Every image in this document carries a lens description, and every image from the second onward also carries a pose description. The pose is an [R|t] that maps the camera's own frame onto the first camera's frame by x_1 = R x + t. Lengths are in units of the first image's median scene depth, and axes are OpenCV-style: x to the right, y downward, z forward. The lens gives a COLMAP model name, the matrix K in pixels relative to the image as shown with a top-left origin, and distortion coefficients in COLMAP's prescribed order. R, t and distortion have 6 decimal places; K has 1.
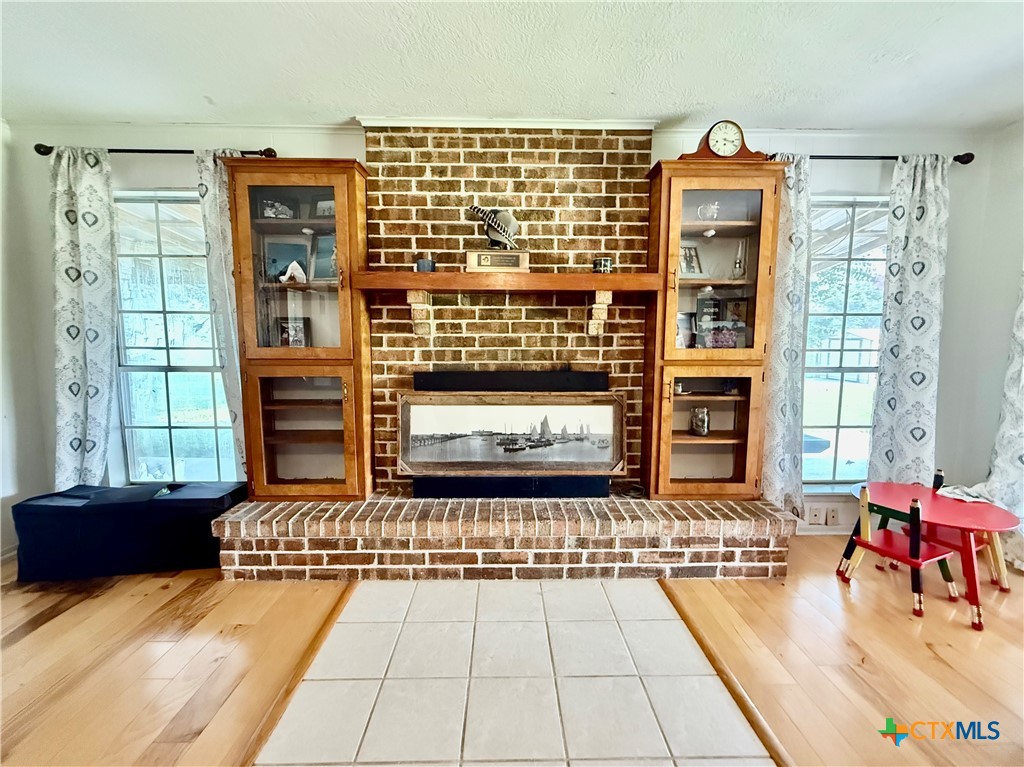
lens RADIAL K [[410.1, 0, 510.2], [0, 410.1, 384.3], [0, 0, 1]] dist [0.000732, -0.000122]
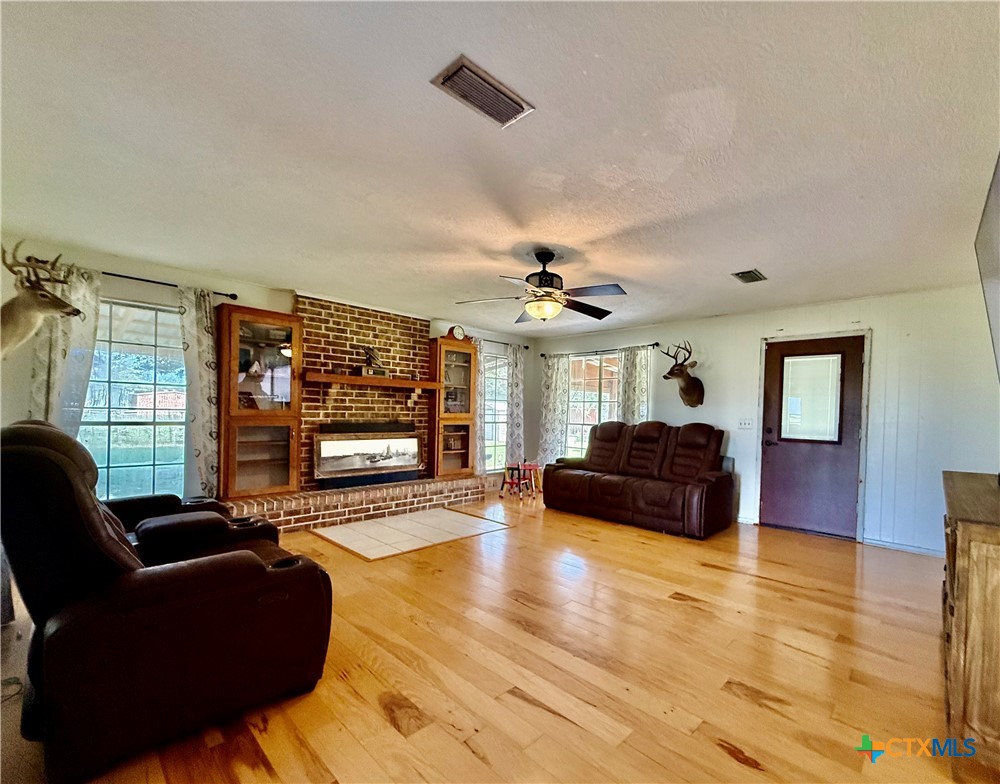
lens RADIAL K [[439.3, 0, 560.0], [0, 439.3, 417.2], [0, 0, 1]] dist [-0.003387, -0.000086]
pose [[0.663454, 0.005110, 0.748200, -1.049481], [0.056051, 0.996827, -0.056510, 0.119515], [-0.746115, 0.079429, 0.661063, -1.188616]]
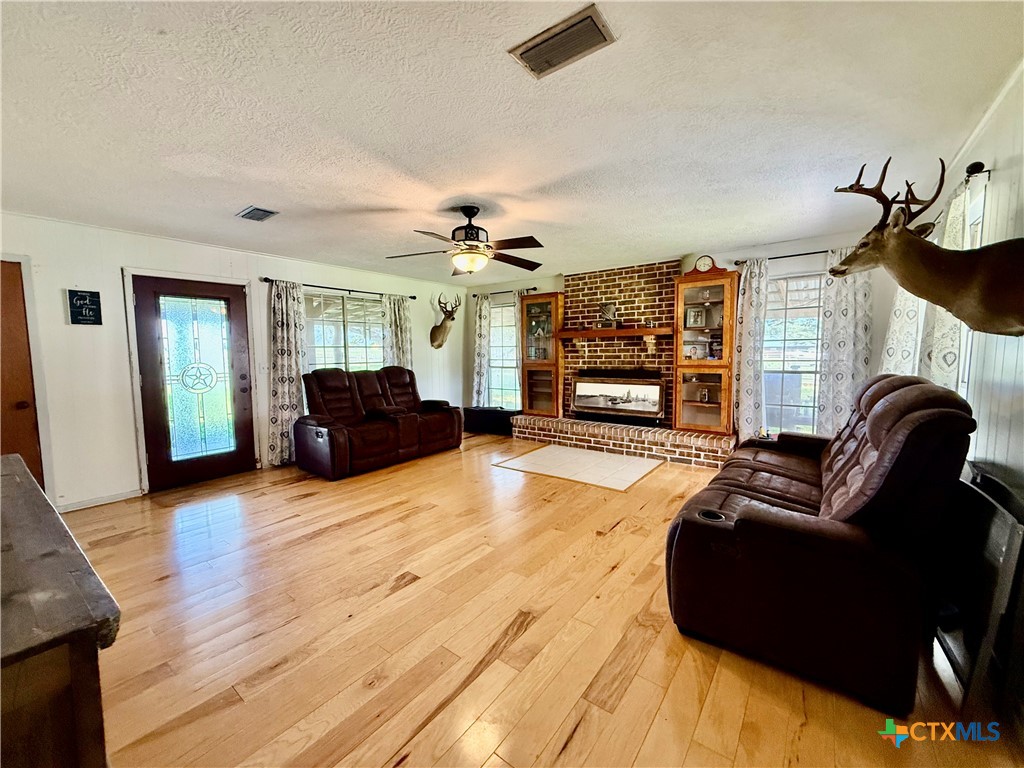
lens RADIAL K [[410.1, 0, 516.2], [0, 410.1, 383.4], [0, 0, 1]] dist [0.000732, -0.000122]
pose [[0.791968, 0.034141, -0.609608, 1.009547], [-0.049476, 0.998740, -0.008342, 0.097176], [0.608555, 0.036767, 0.792659, -1.224555]]
